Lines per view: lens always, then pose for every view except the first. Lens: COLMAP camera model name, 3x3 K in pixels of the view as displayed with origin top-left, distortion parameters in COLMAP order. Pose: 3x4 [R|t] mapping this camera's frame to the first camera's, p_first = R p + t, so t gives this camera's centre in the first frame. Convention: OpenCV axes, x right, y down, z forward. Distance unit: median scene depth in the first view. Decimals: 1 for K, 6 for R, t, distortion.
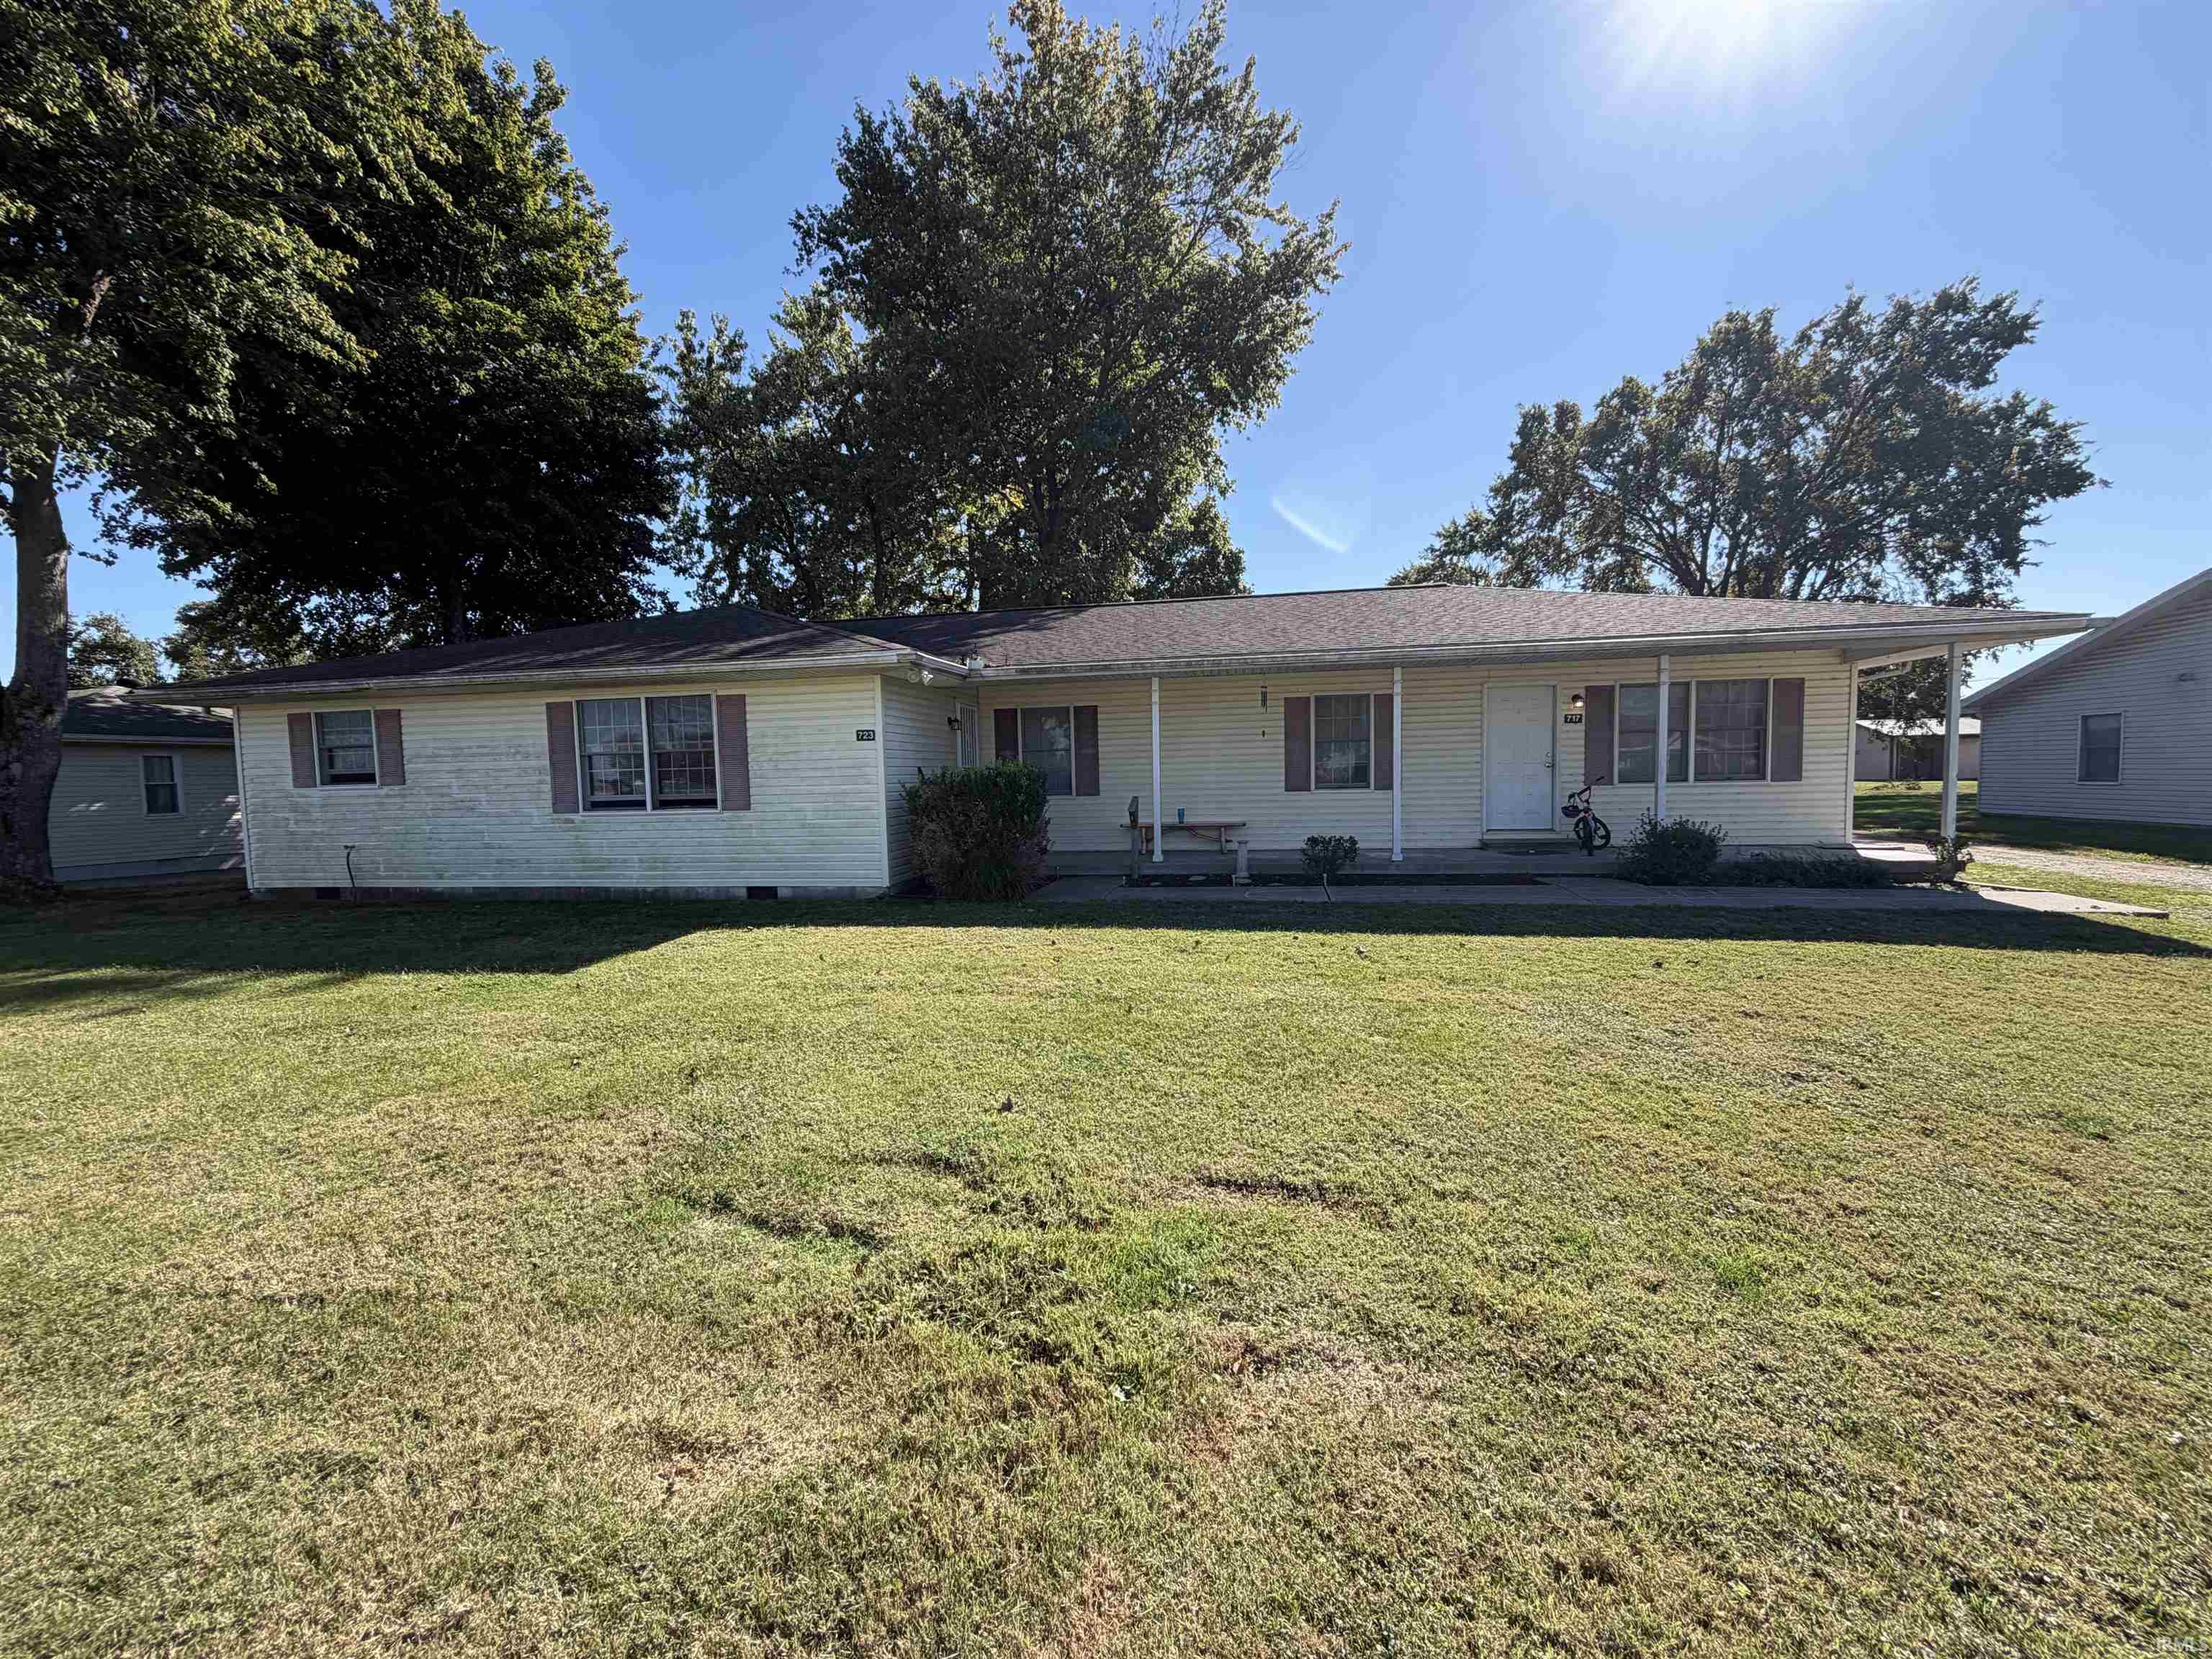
lens RADIAL K [[887.8, 0, 1109.1], [0, 887.8, 821.6], [0, 0, 1]] dist [-0.000451, -0.000059]
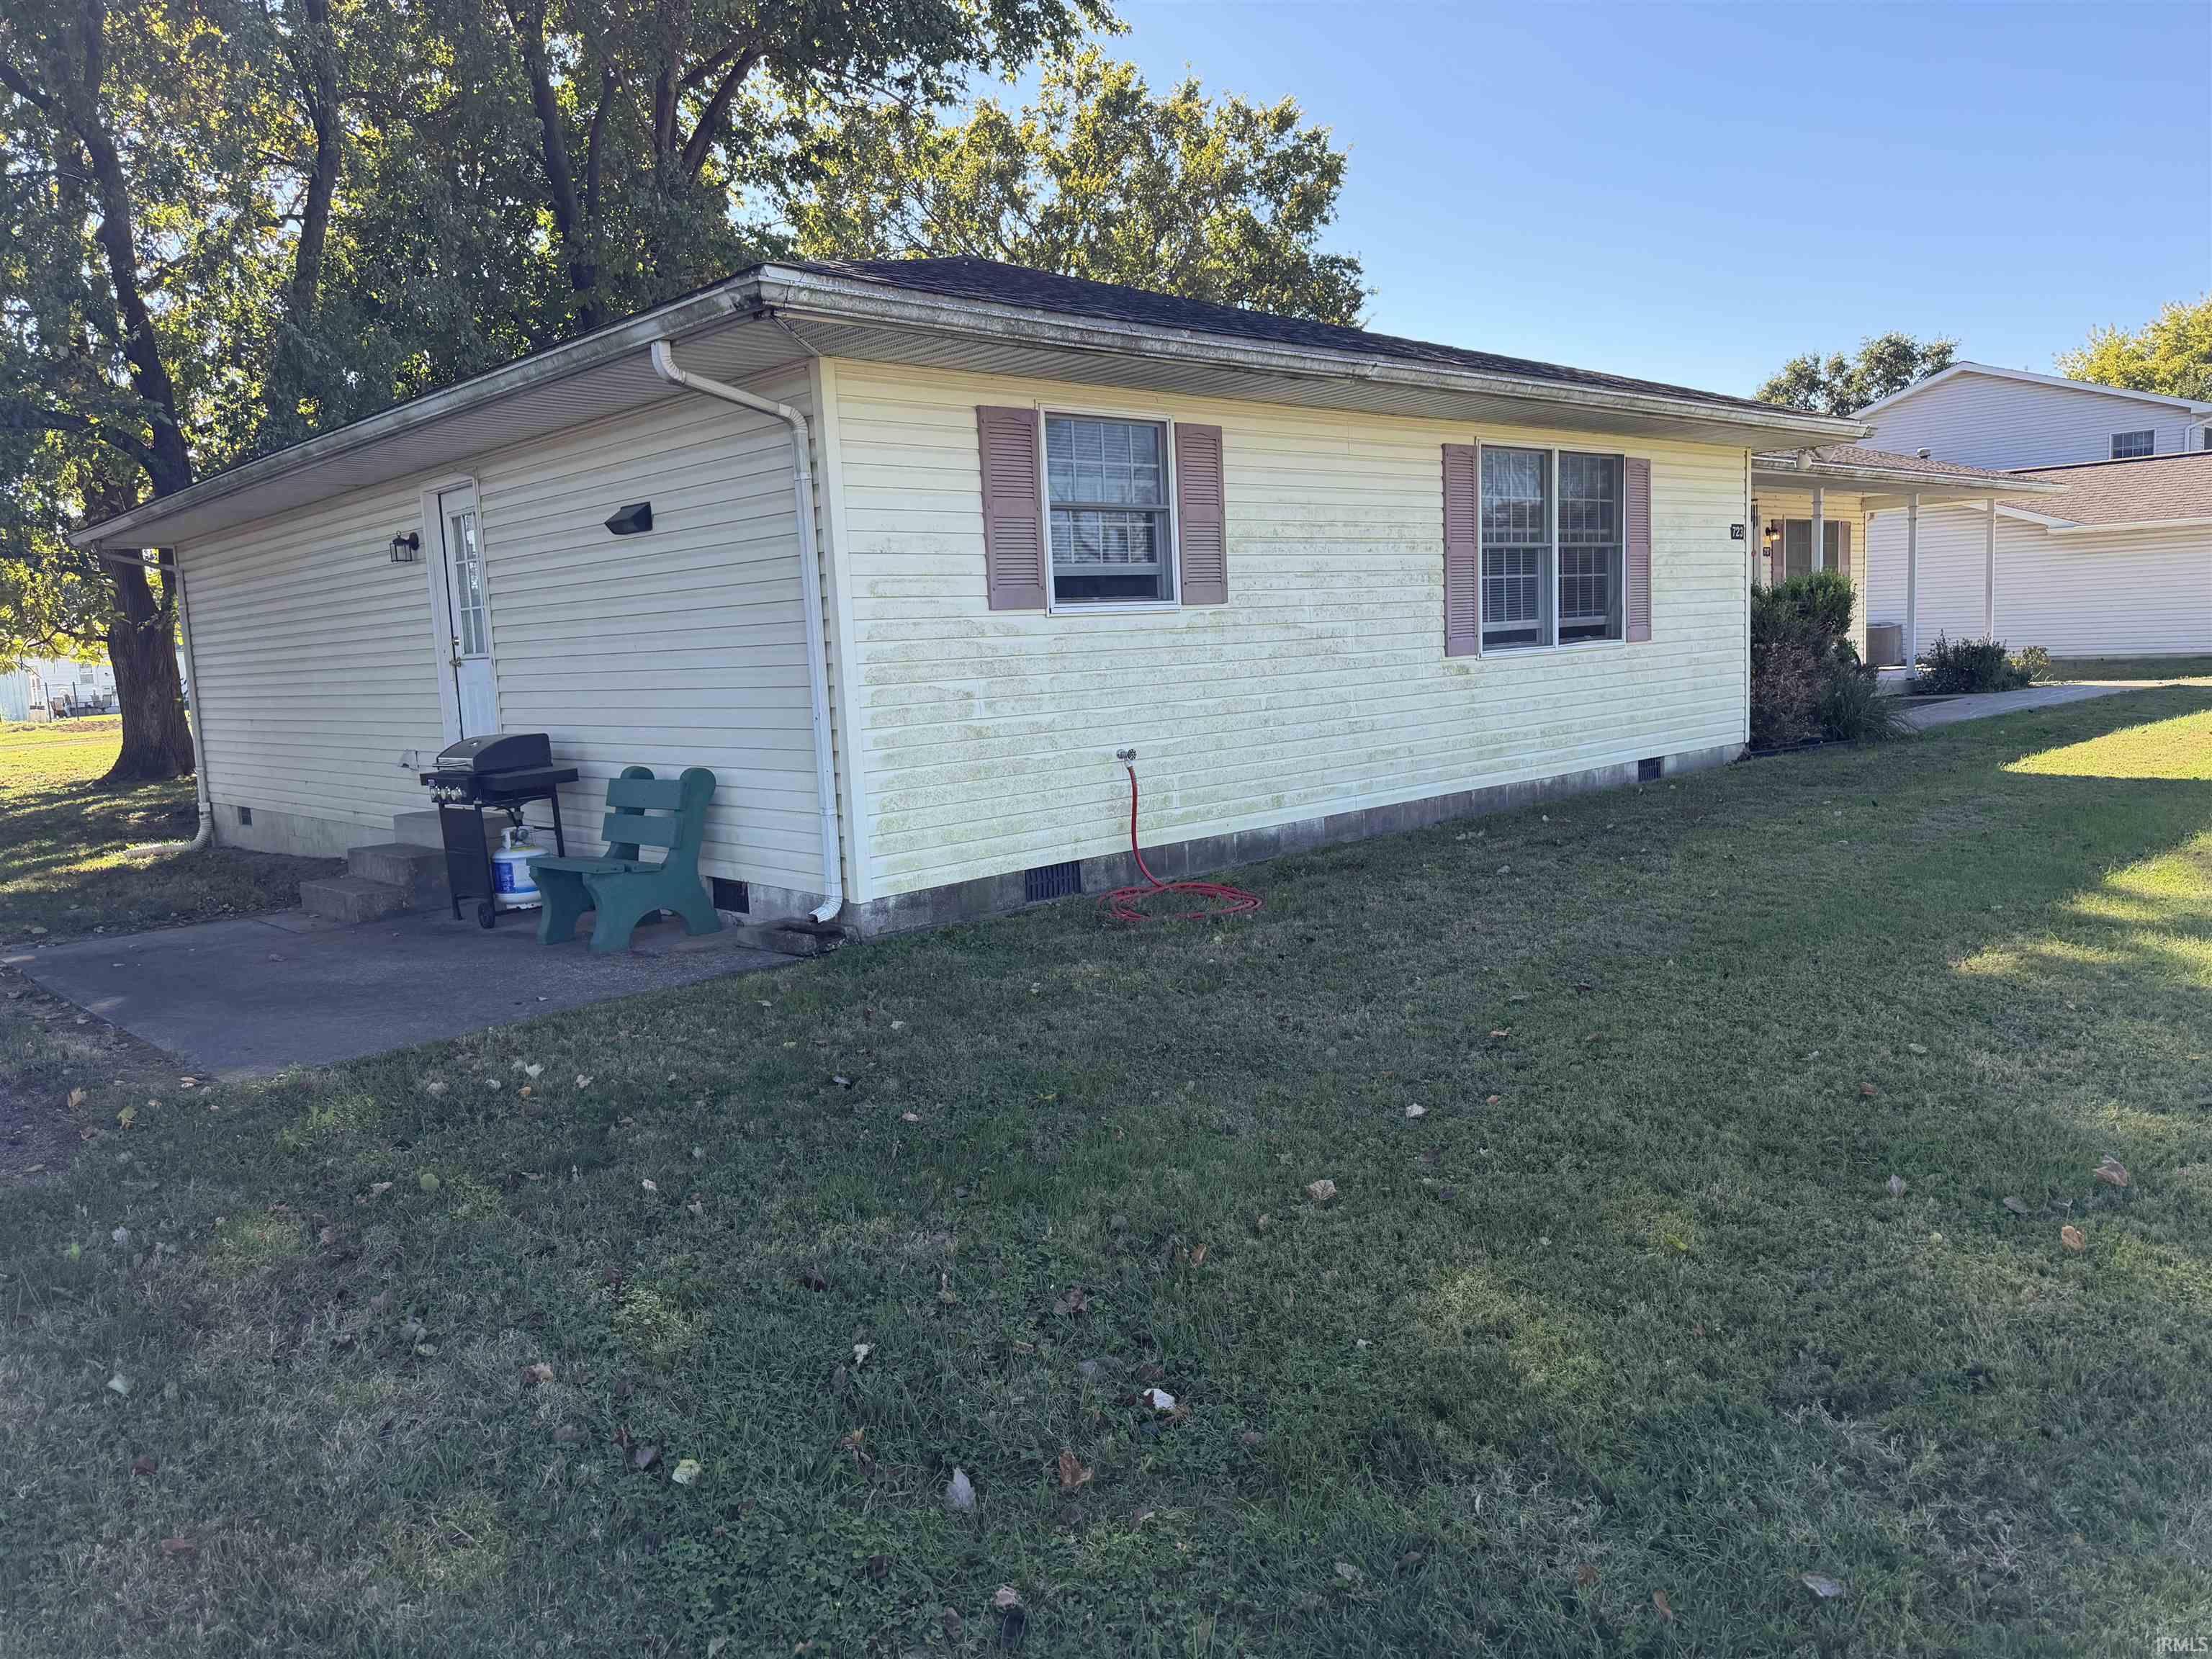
lens RADIAL K [[1559.8, 0, 1105.0], [0, 1559.8, 838.9], [0, 0, 1]] dist [0.010177, 0.000990]
pose [[0.607474, -0.108380, 0.786911, -1.448049], [0.081350, 0.993928, 0.074092, 0.013107], [-0.790163, 0.019007, 0.612602, 0.571105]]
